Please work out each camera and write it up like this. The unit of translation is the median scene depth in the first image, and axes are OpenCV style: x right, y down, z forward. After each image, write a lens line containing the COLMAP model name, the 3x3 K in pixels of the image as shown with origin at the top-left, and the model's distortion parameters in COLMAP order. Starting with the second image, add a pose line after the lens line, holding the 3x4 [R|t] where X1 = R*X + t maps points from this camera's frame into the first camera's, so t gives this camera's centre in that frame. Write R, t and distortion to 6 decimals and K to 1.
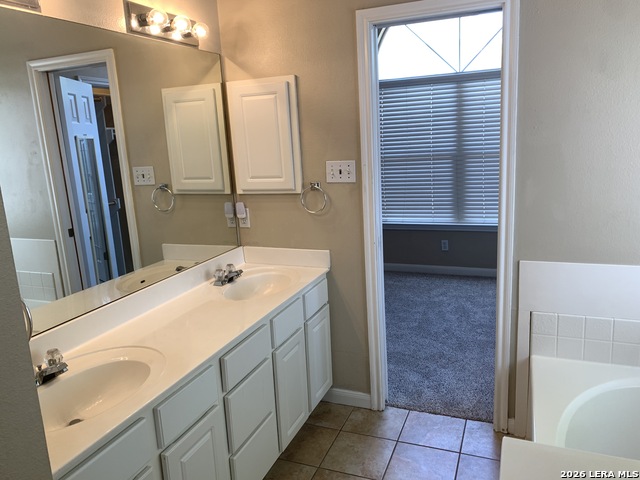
lens RADIAL K [[489.7, 0, 319.0], [0, 489.7, 240.4], [0, 0, 1]] dist [0.038311, -0.039643]
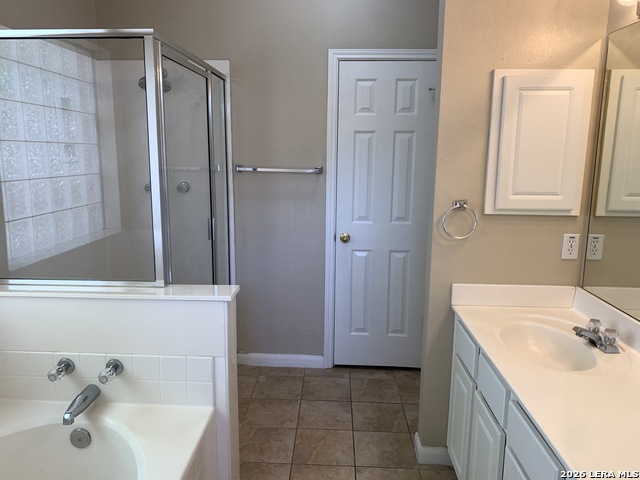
lens RADIAL K [[489.7, 0, 319.8], [0, 489.7, 239.9], [0, 0, 1]] dist [0.038311, -0.039643]
pose [[0.938574, 0.000663, 0.345078, -0.797104], [0.008793, 0.999628, -0.025835, -0.040675], [-0.344967, 0.027282, 0.938218, 0.423571]]
